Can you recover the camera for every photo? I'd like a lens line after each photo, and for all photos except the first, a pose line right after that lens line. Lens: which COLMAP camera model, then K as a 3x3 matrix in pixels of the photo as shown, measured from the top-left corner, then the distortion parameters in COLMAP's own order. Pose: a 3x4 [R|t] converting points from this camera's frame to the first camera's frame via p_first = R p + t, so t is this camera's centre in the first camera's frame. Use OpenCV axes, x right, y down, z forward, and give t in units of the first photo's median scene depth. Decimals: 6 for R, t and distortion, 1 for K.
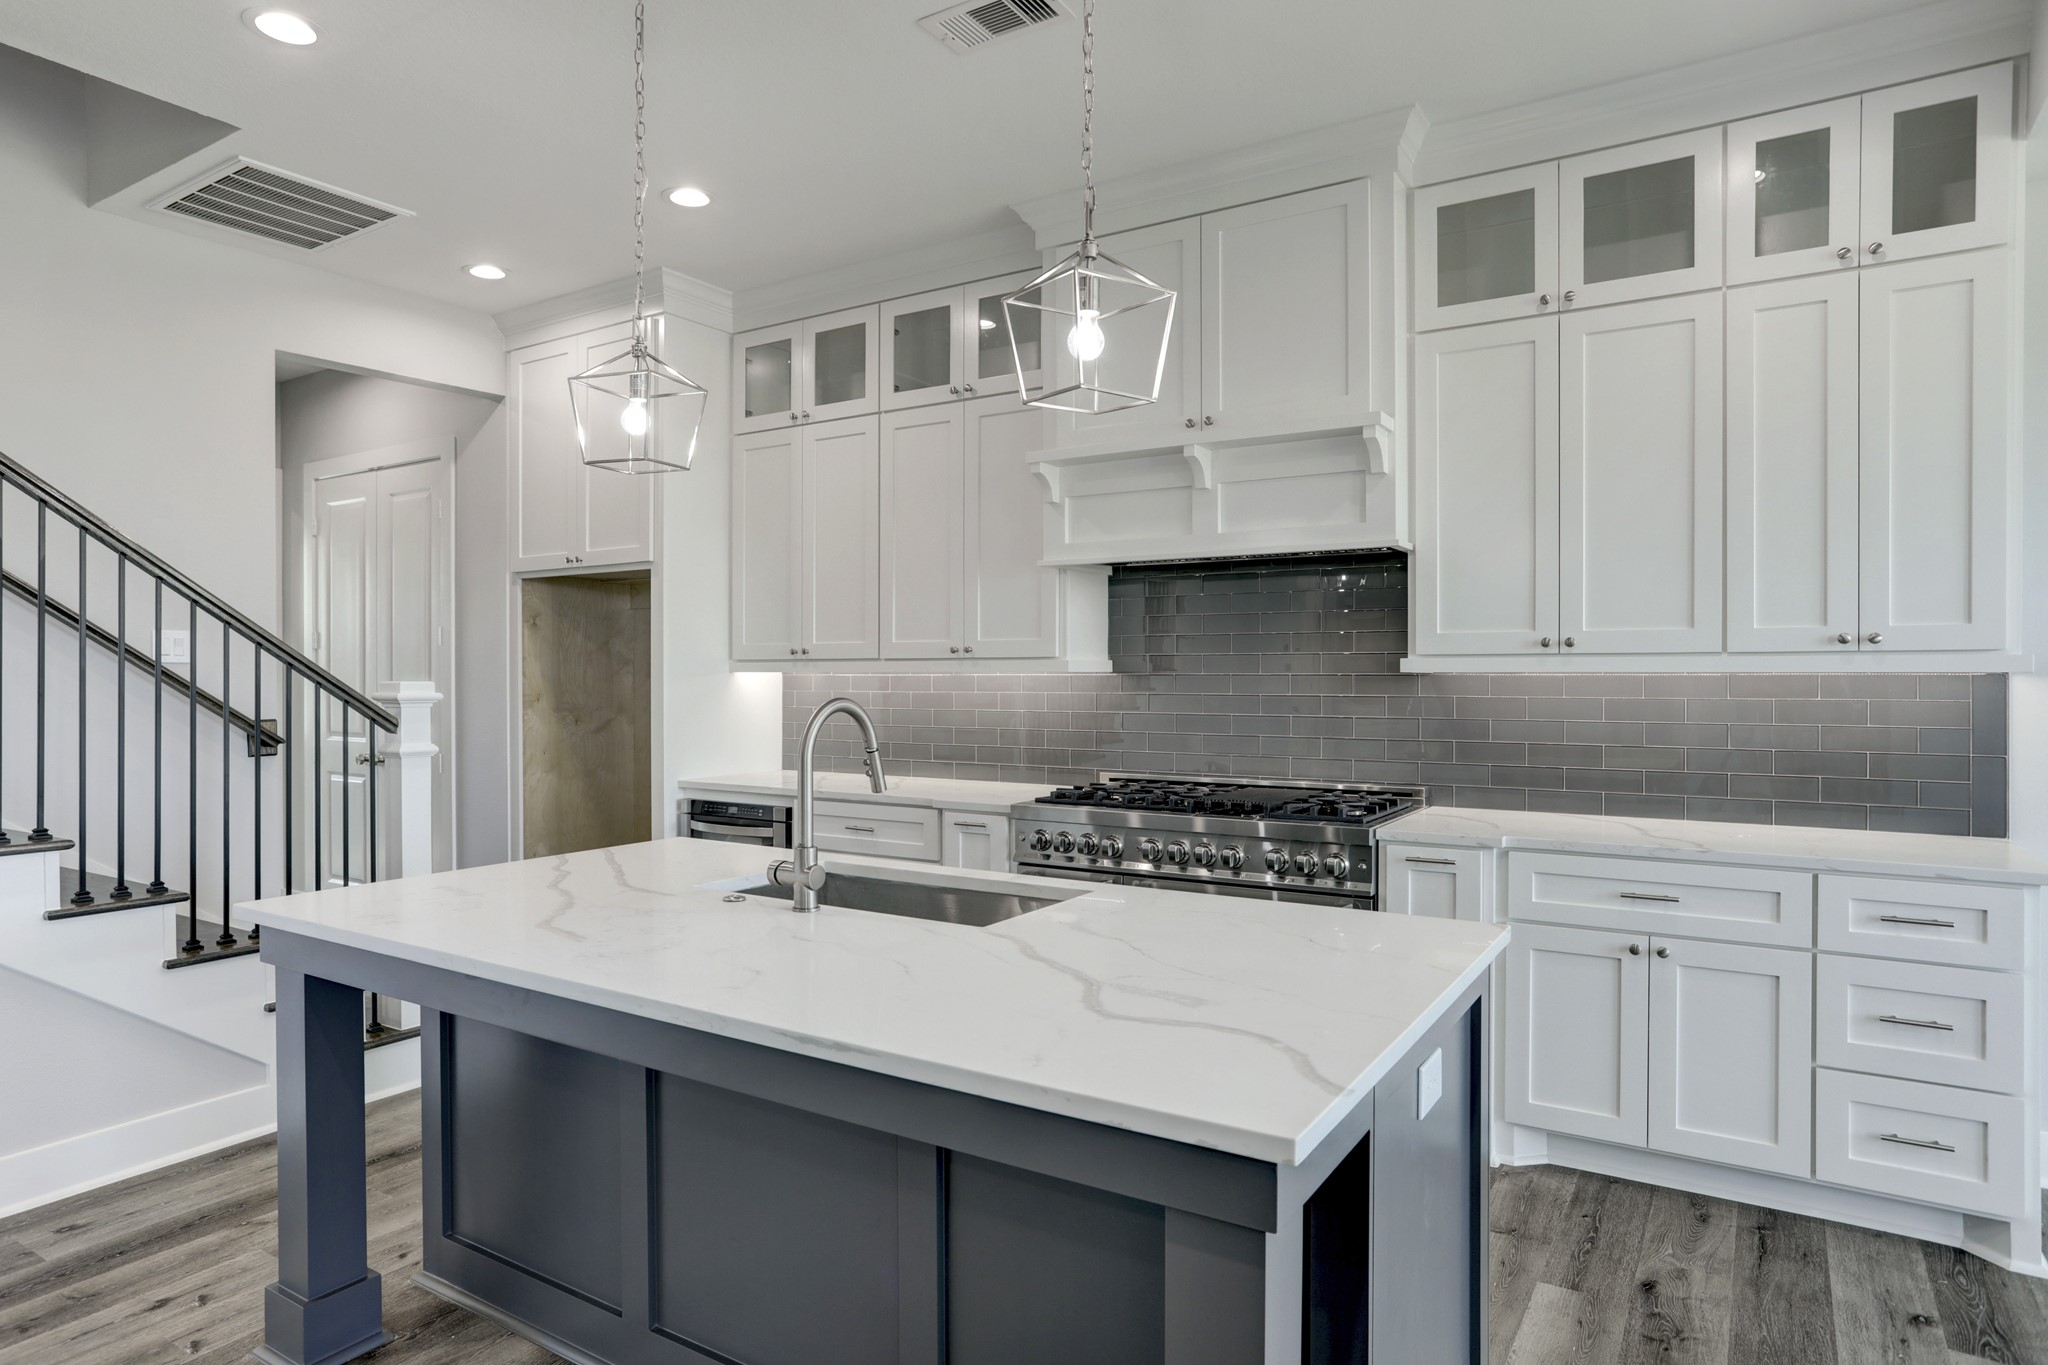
lens RADIAL K [[1180.2, 0, 998.1], [0, 1180.2, 675.2], [0, 0, 1]] dist [-0.004417, 0.000813]
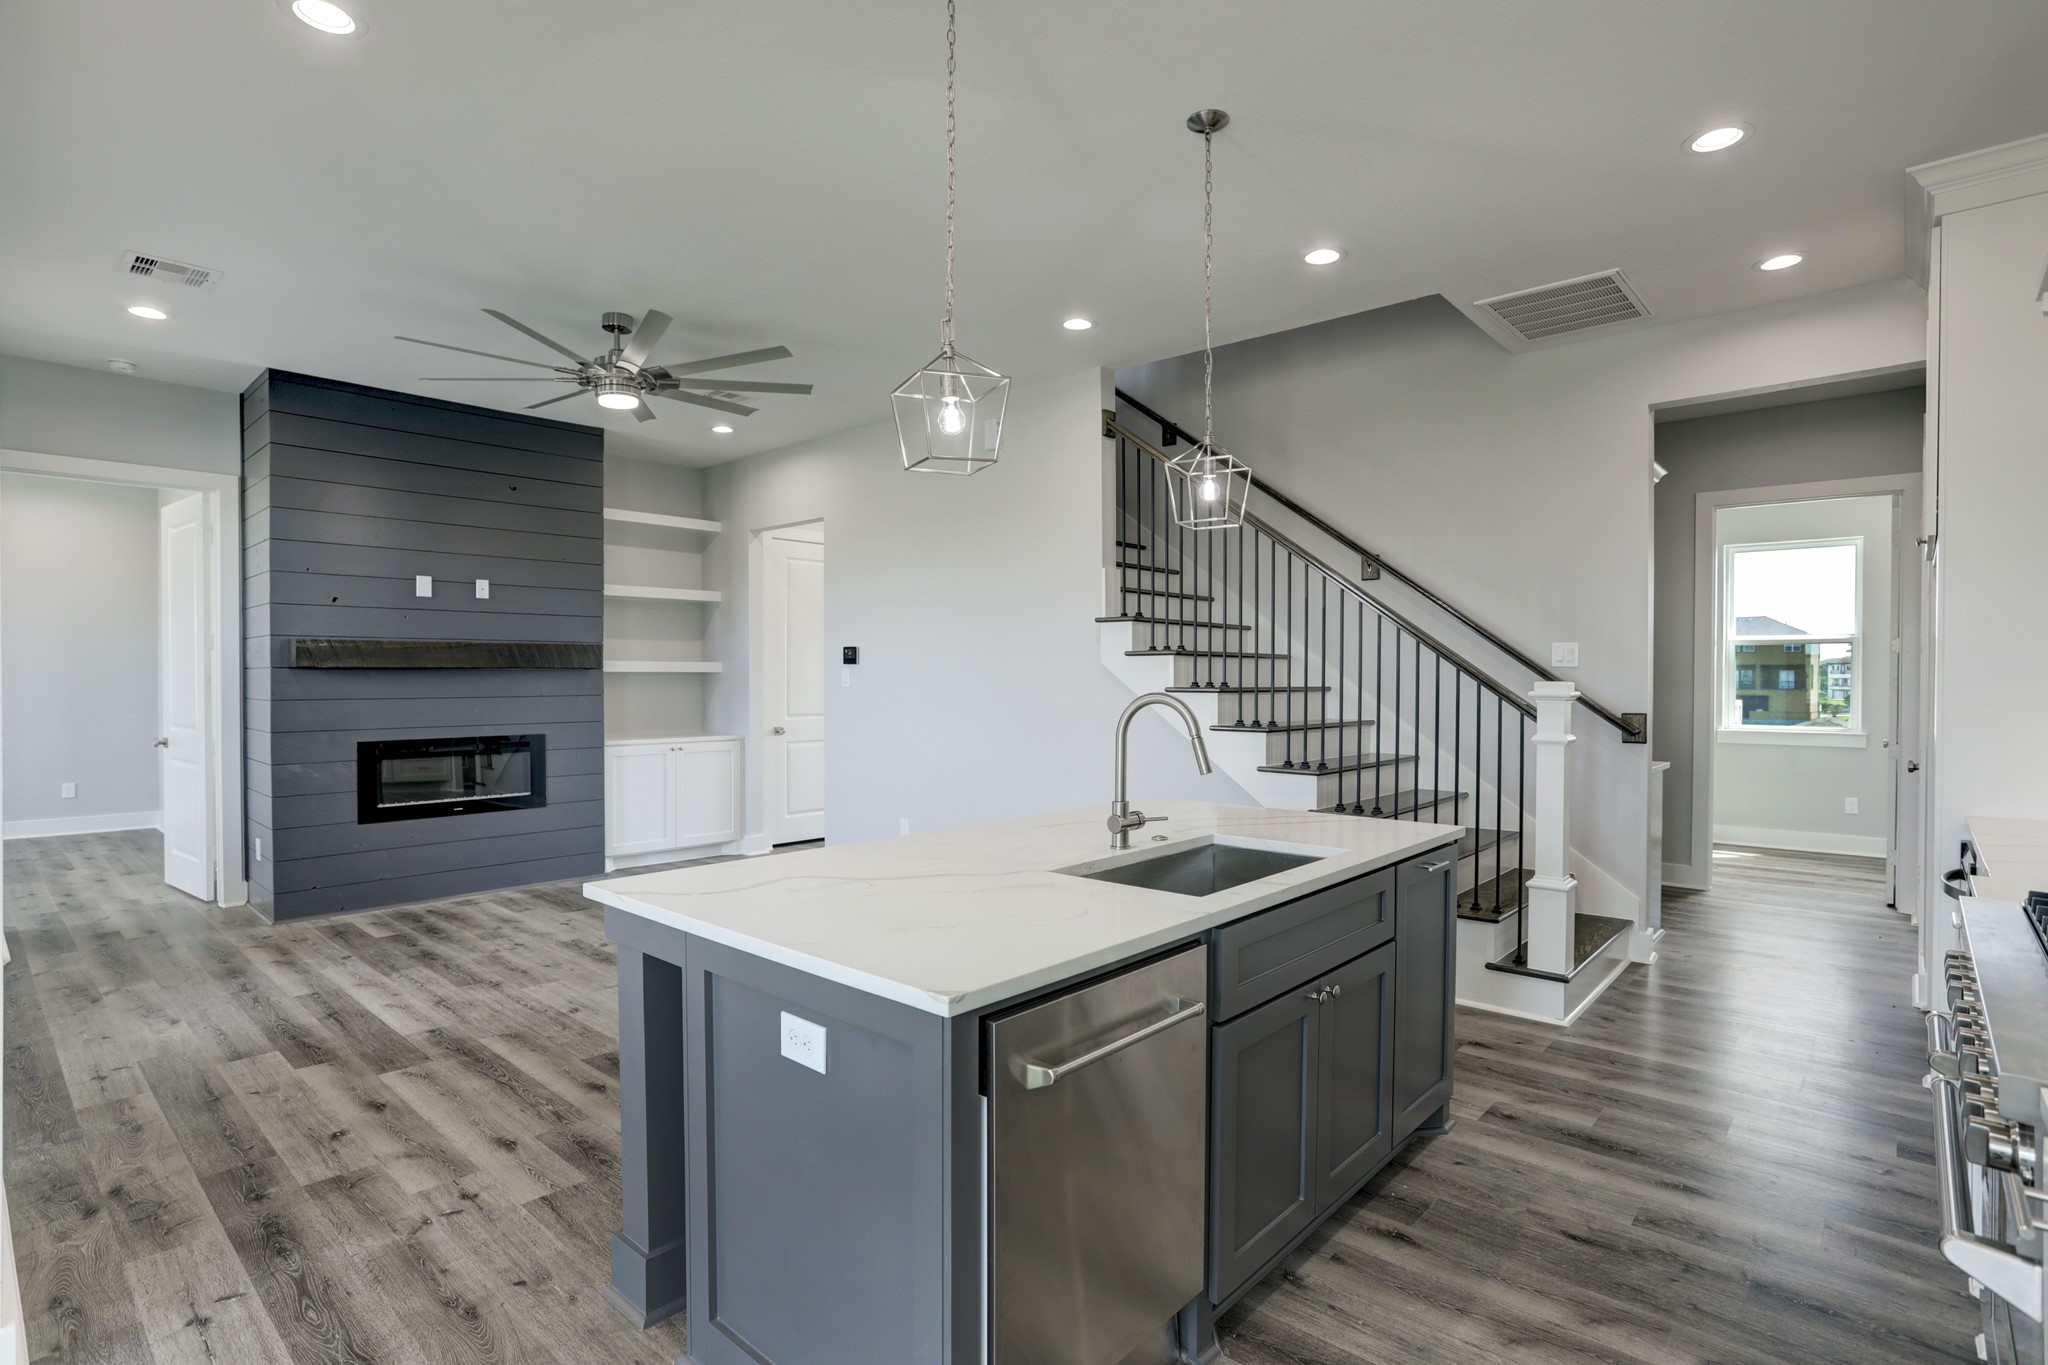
lens RADIAL K [[1020.7, 0, 1018.5], [0, 1020.7, 683.4], [0, 0, 1]] dist [-0.063269, 0.035966]
pose [[-0.160638, 0.010485, -0.986958, 0.649315], [-0.003427, 0.999932, 0.011181, -0.002025], [0.987007, 0.005179, -0.160591, 0.692859]]
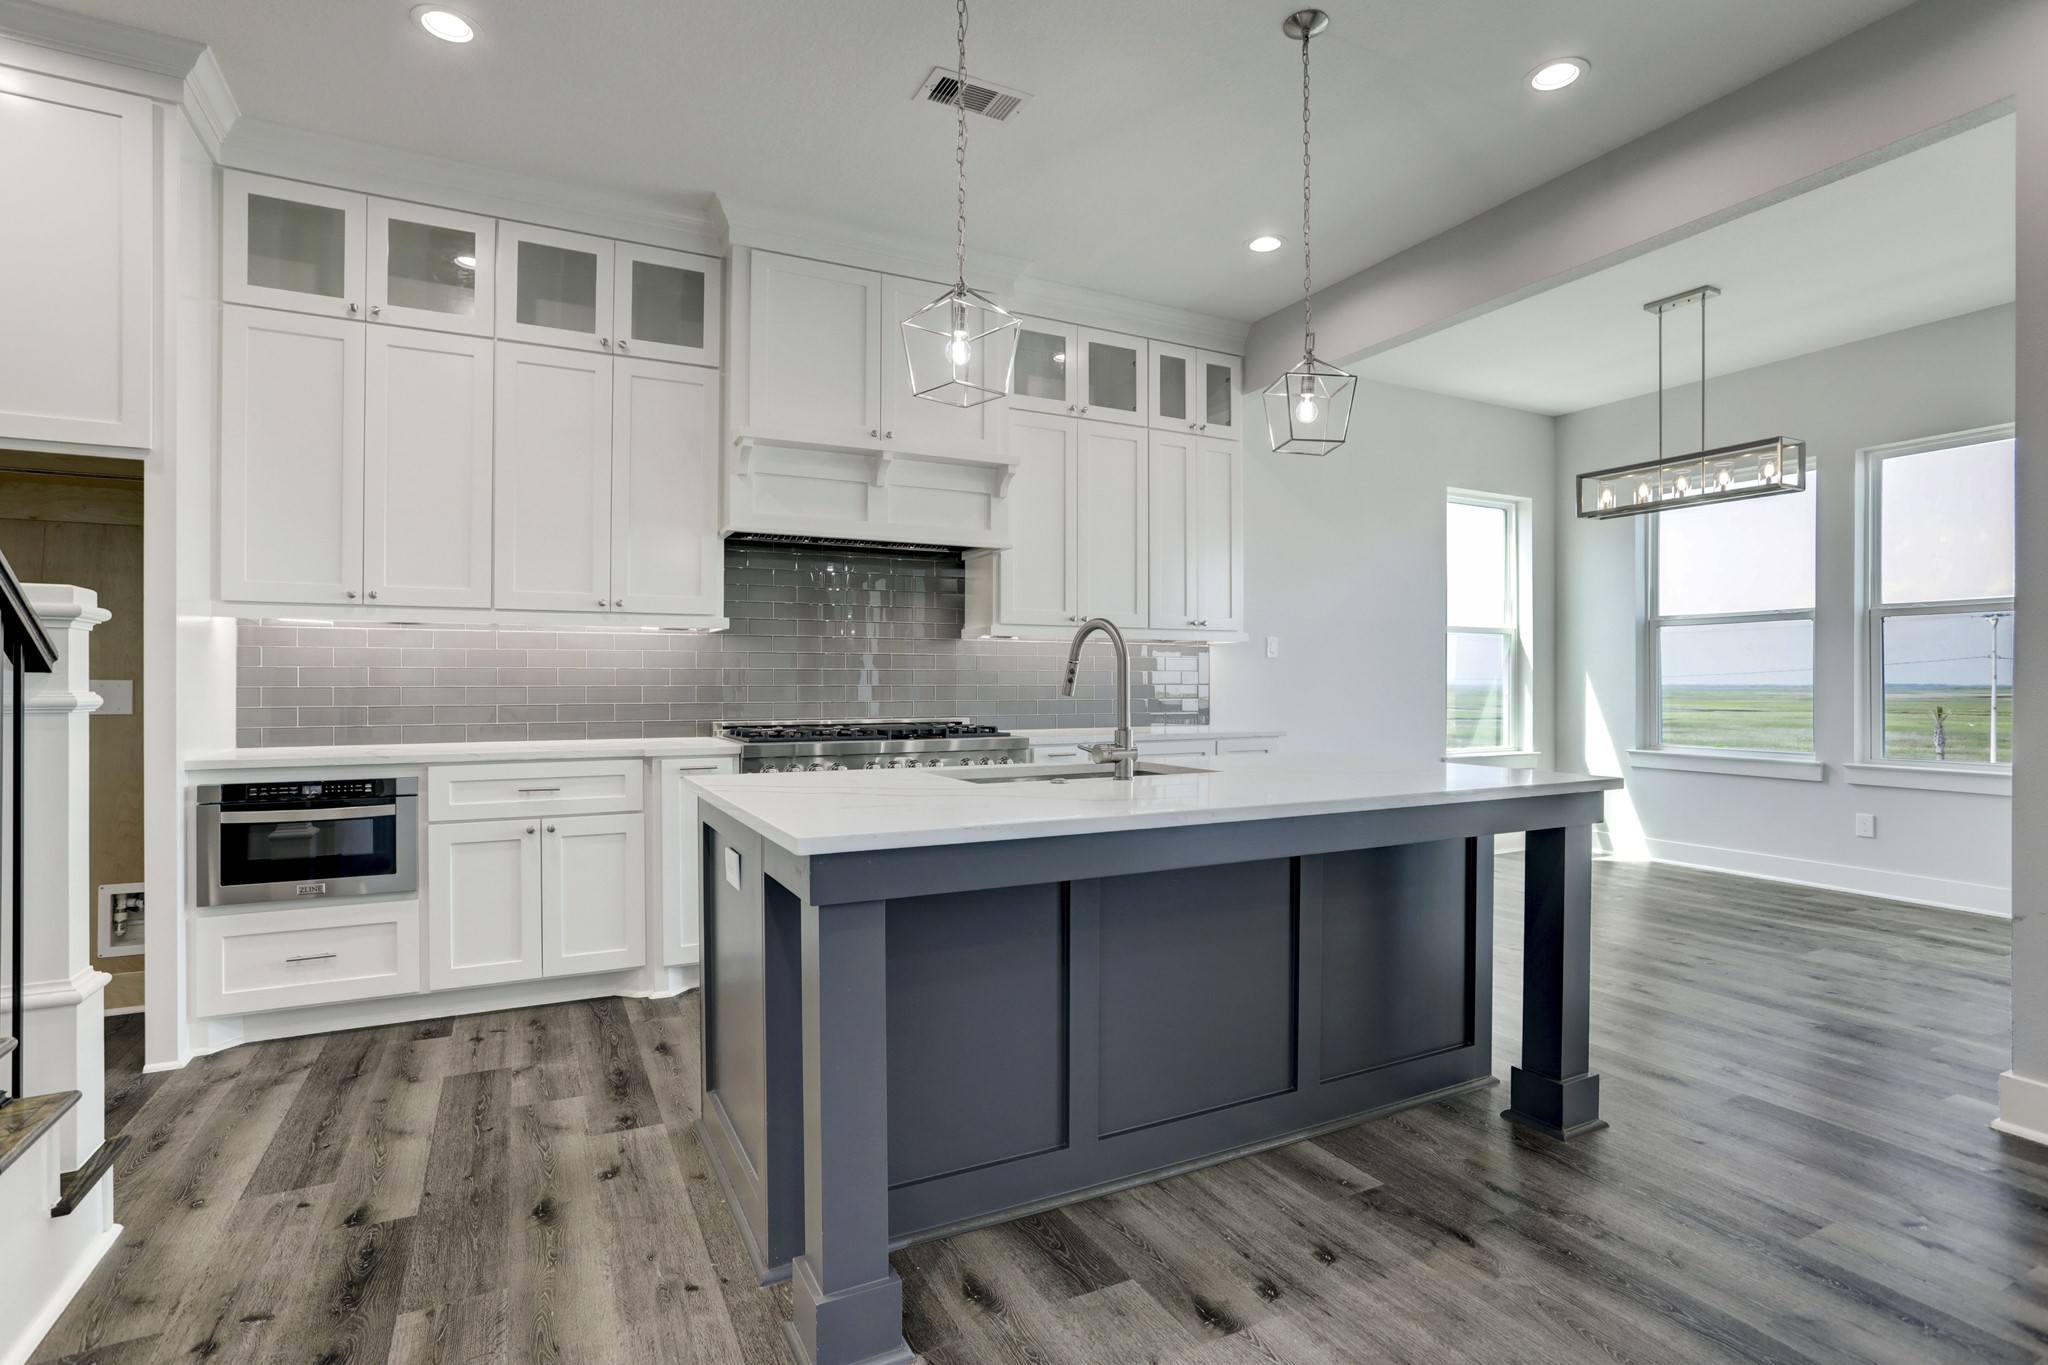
lens RADIAL K [[1005.0, 0, 1022.5], [0, 1005.0, 684.6], [0, 0, 1]] dist [-0.071285, 0.041662]
pose [[0.497111, -0.002207, 0.867684, -0.739720], [0.000611, 0.999997, 0.002194, 0.057703], [-0.867687, -0.000560, 0.497111, 0.360822]]
